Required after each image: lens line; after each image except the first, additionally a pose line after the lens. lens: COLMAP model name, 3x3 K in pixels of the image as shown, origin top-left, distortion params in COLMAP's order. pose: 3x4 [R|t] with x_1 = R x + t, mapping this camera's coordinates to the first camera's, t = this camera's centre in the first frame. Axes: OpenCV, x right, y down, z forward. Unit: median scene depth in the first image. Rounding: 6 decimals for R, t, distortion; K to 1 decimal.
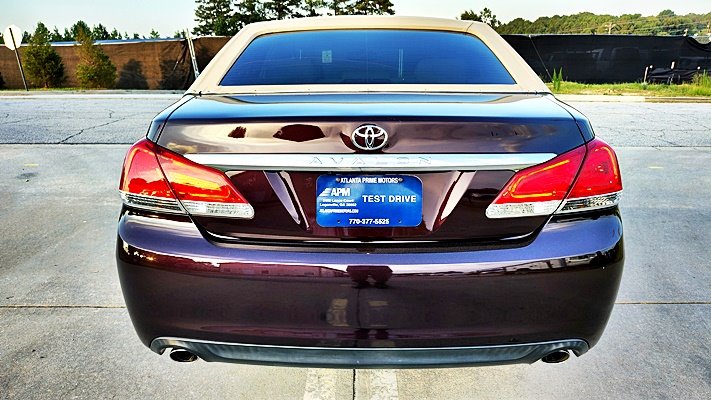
lens RADIAL K [[501.1, 0, 359.9], [0, 501.1, 200.9], [0, 0, 1]] dist [0.001580, -0.002456]
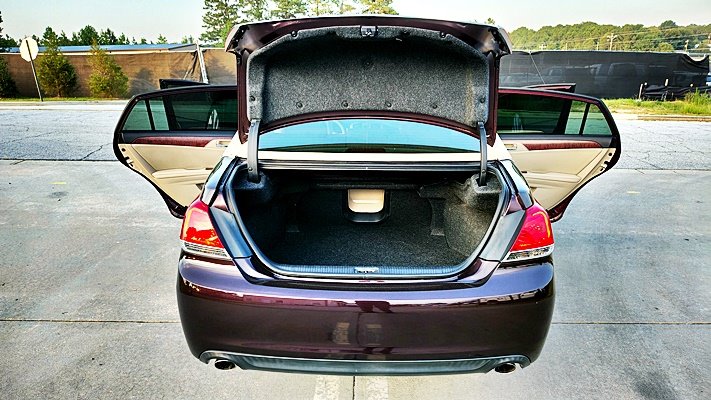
lens RADIAL K [[500.6, 0, 364.8], [0, 500.6, 190.1], [0, 0, 1]] dist [0.007630, -0.001550]
pose [[0.999948, 0.009940, 0.002102, 0.008598], [-0.009868, 0.999440, -0.031971, -0.092184], [-0.002419, 0.031949, 0.999487, -0.273956]]
